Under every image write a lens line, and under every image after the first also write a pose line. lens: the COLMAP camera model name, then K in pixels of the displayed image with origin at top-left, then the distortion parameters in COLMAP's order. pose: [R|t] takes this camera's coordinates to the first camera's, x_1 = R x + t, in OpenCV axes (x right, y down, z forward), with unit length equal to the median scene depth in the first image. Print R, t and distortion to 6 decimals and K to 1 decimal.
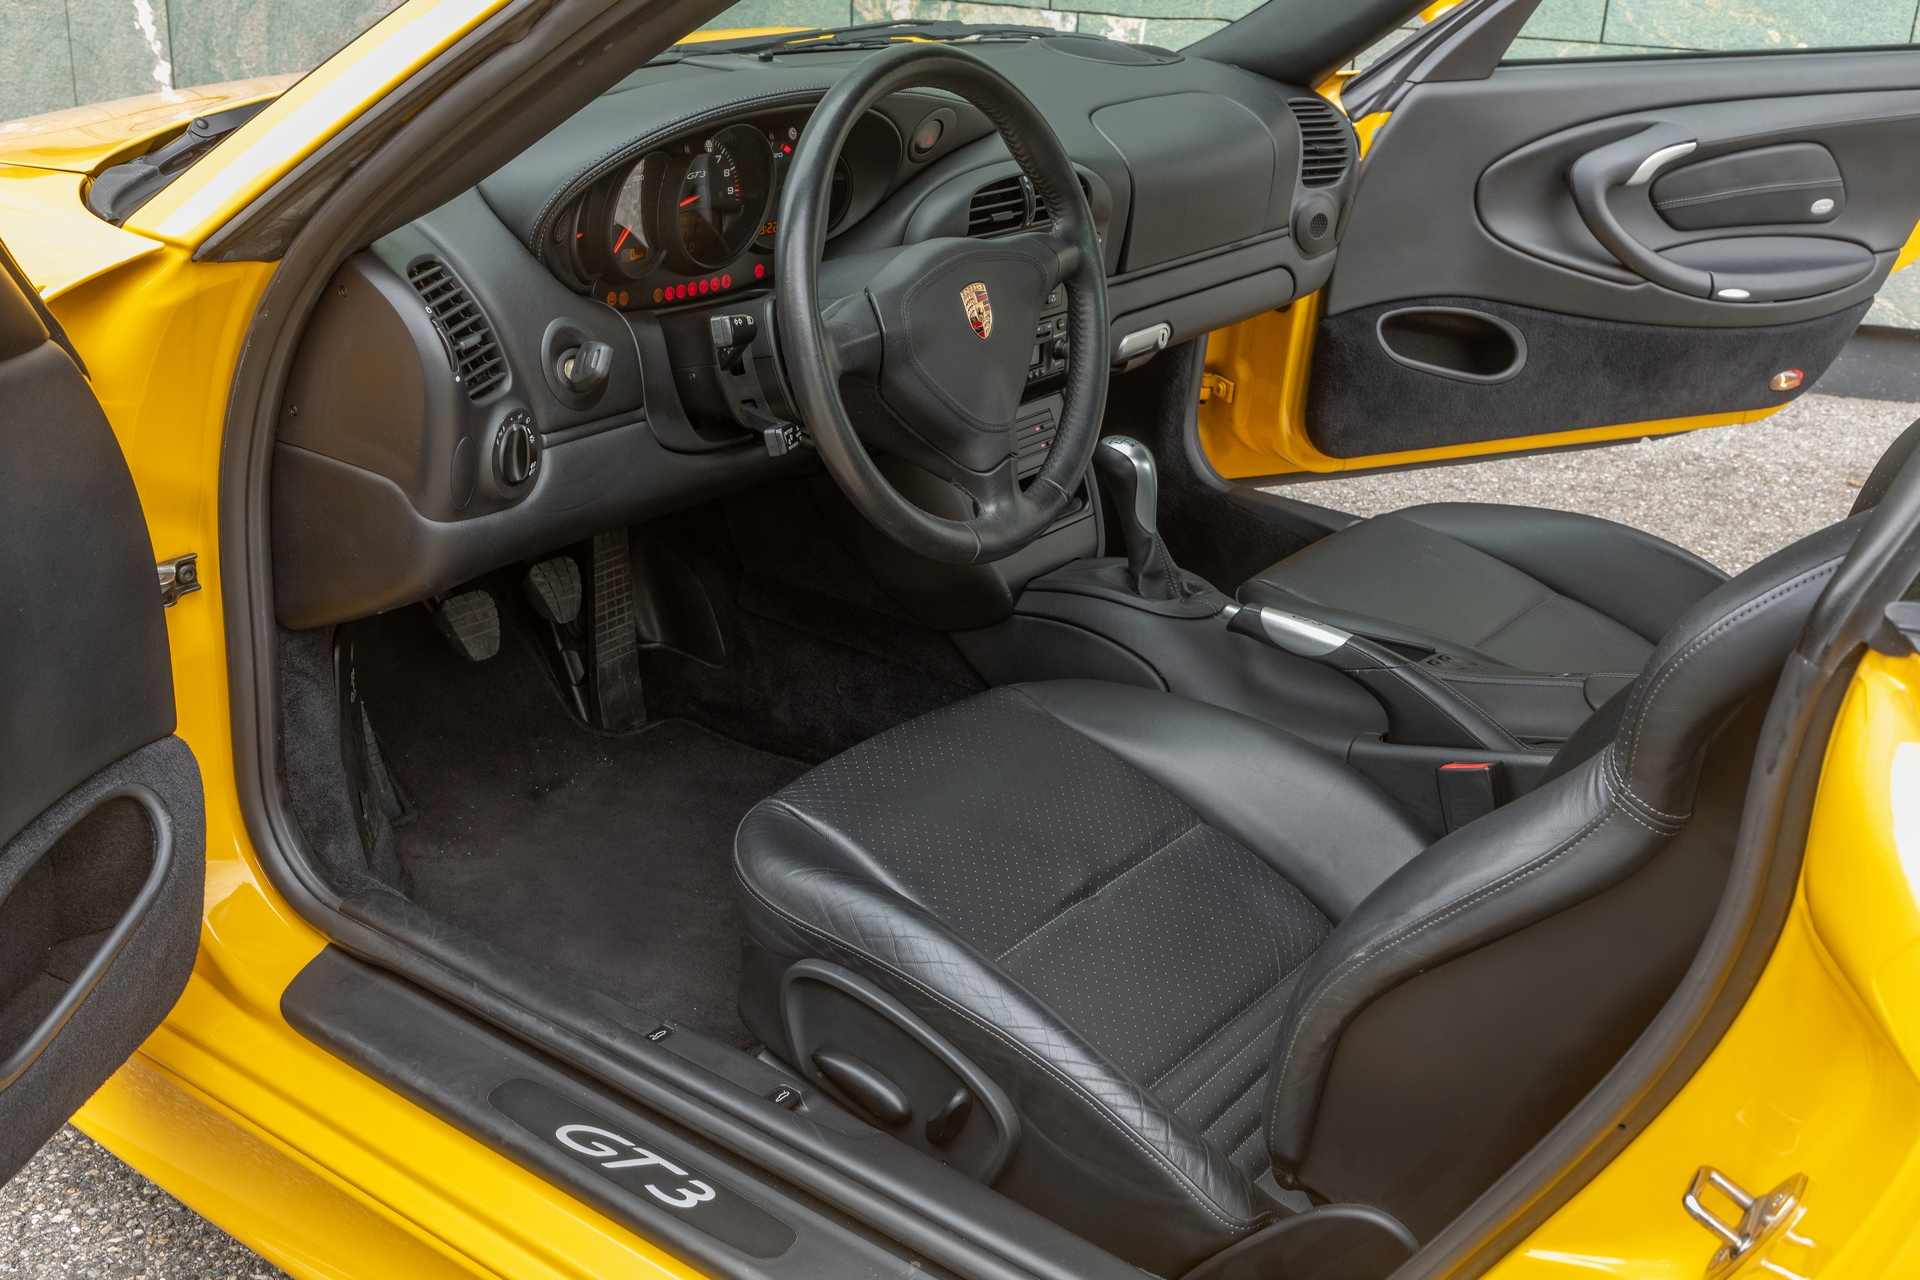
lens RADIAL K [[2025.4, 0, 962.7], [0, 2025.4, 644.5], [0, 0, 1]] dist [0.067099, 0.000000]
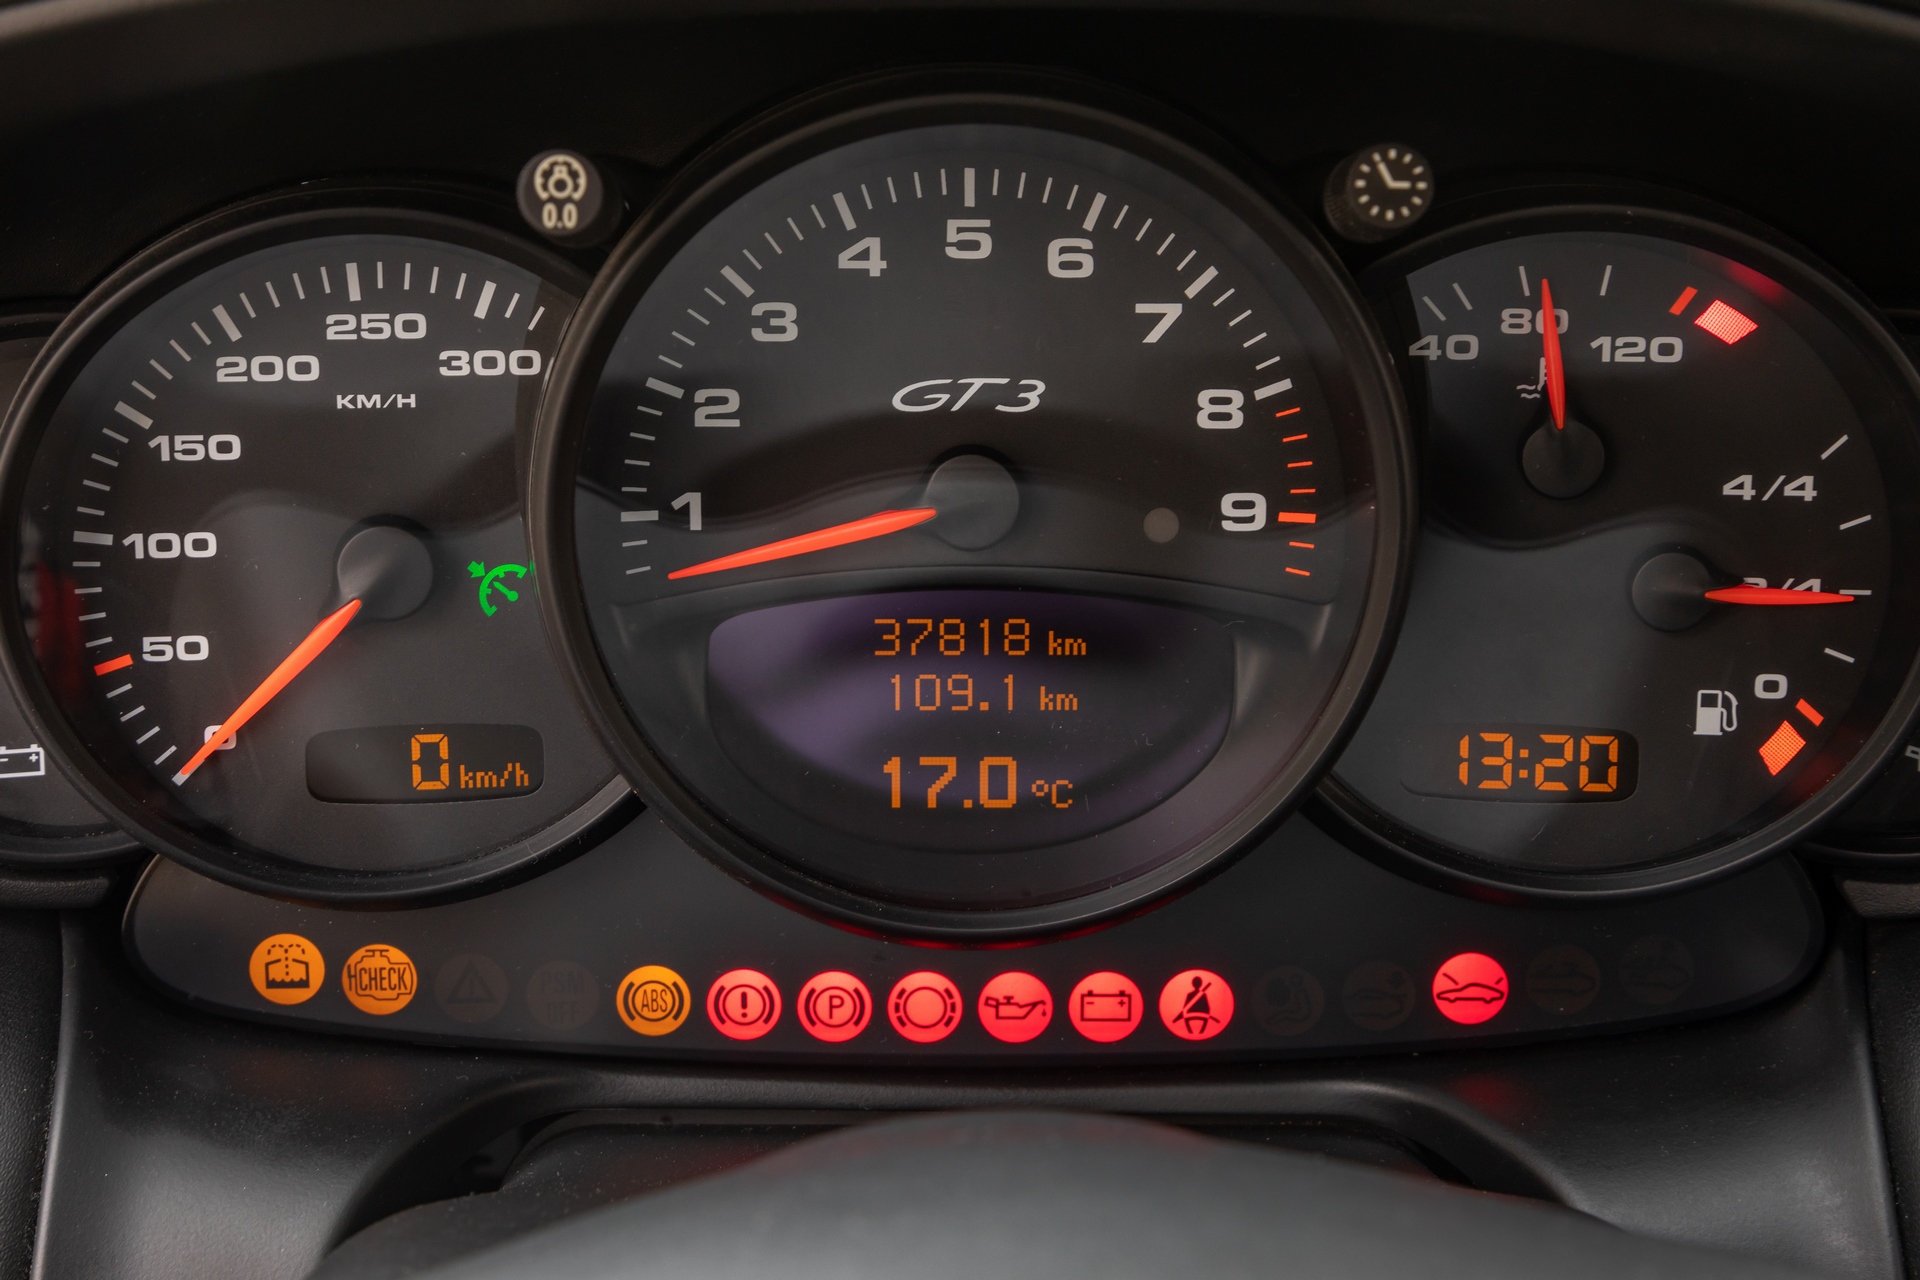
lens RADIAL K [[3067.7, 0, 959.7], [0, 3067.7, 642.2], [0, 0, 1]] dist [-0.048121, 0.000000]
pose [[0.576871, 0.129140, -0.806562, 0.059367], [-0.284033, 0.957518, -0.049836, -0.135374], [0.765862, 0.257840, 0.589044, 0.582877]]
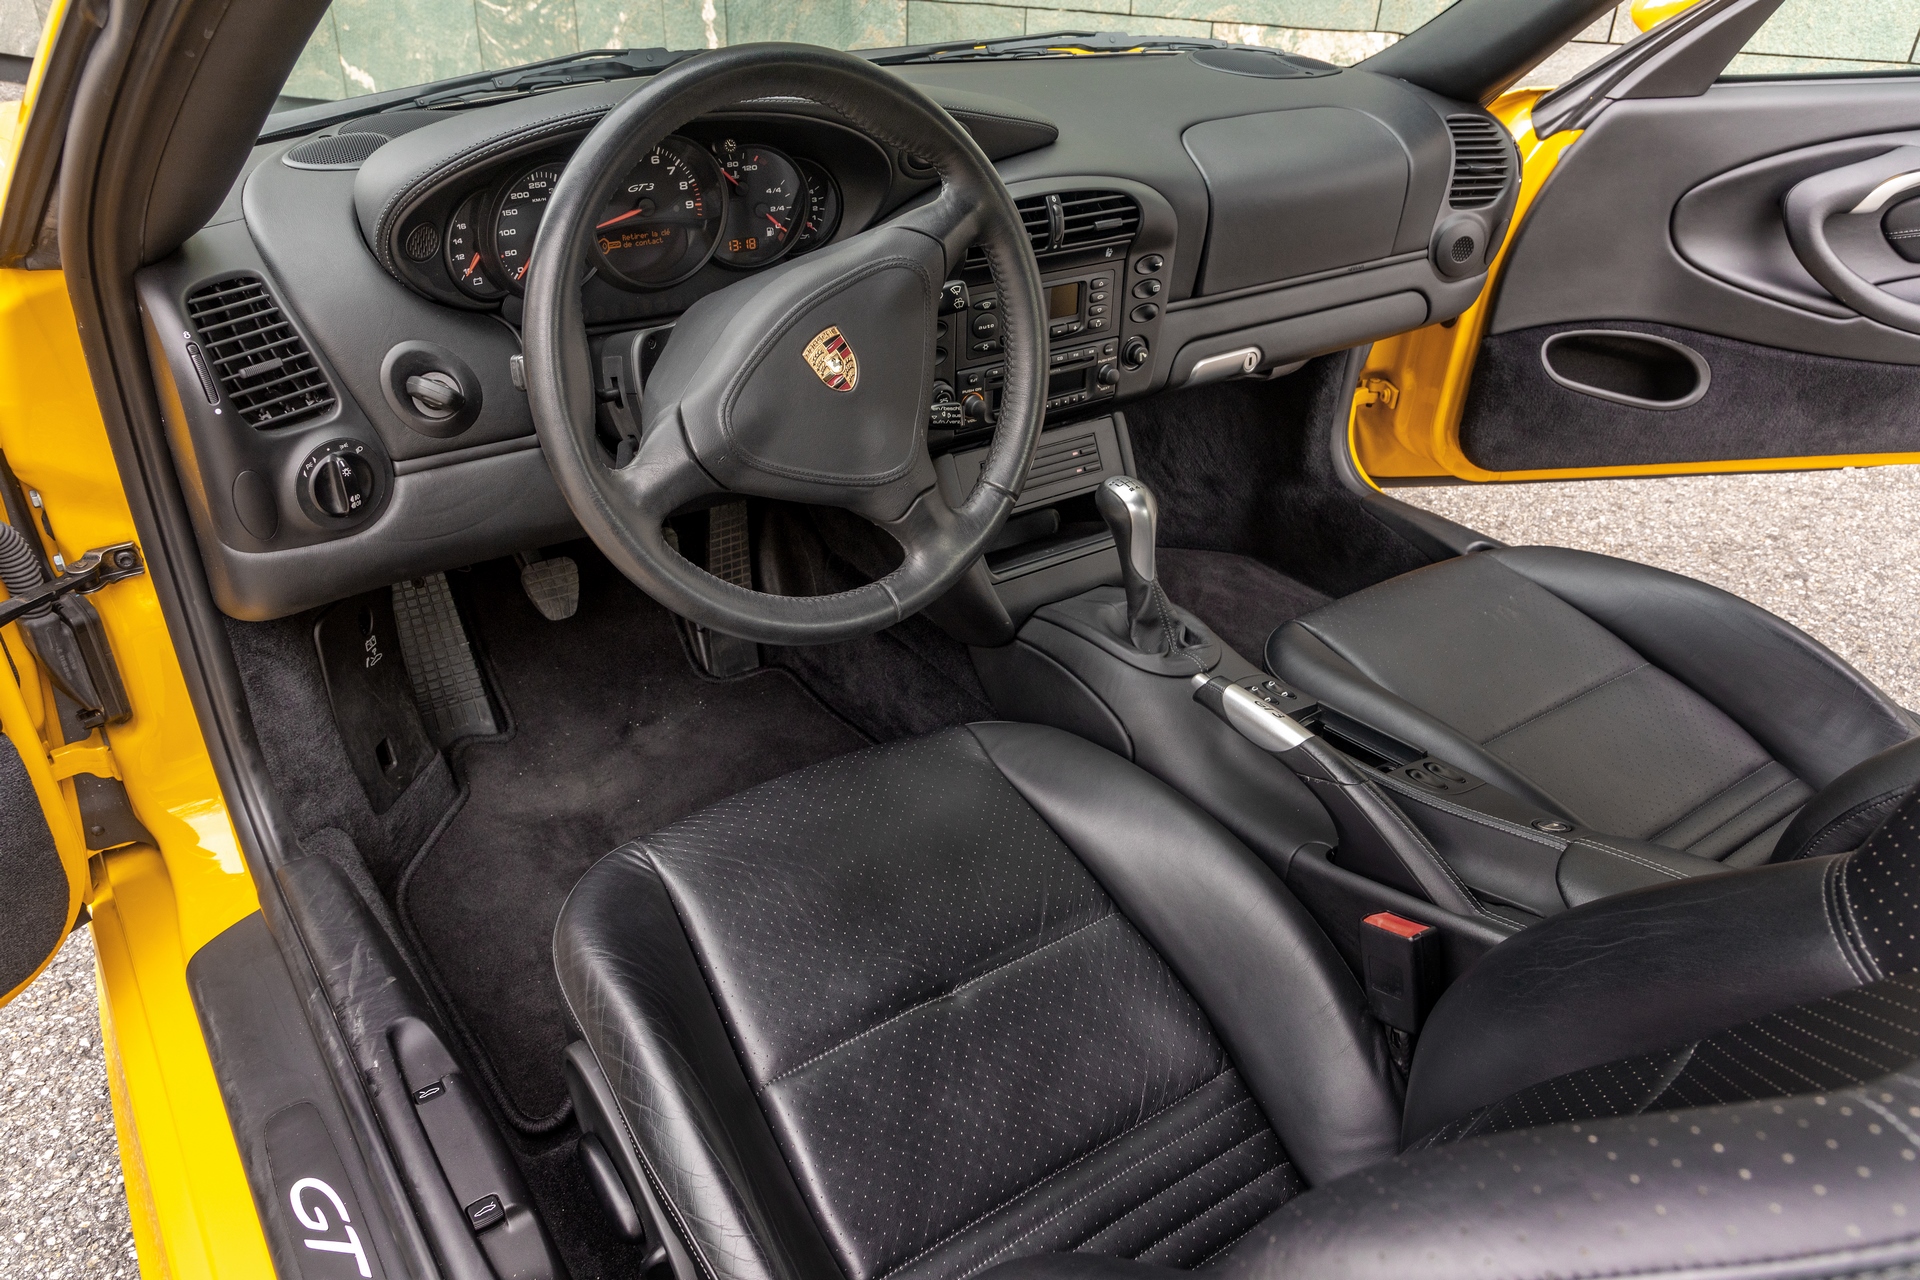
lens RADIAL K [[1351.0, 0, 957.0], [0, 1351.0, 631.2], [0, 0, 1]] dist [0.028148, 0.004596]
pose [[0.951061, 0.125190, -0.282507, 0.150975], [-0.094159, 0.988187, 0.120915, -0.079121], [0.294307, -0.088397, 0.951614, 0.284240]]
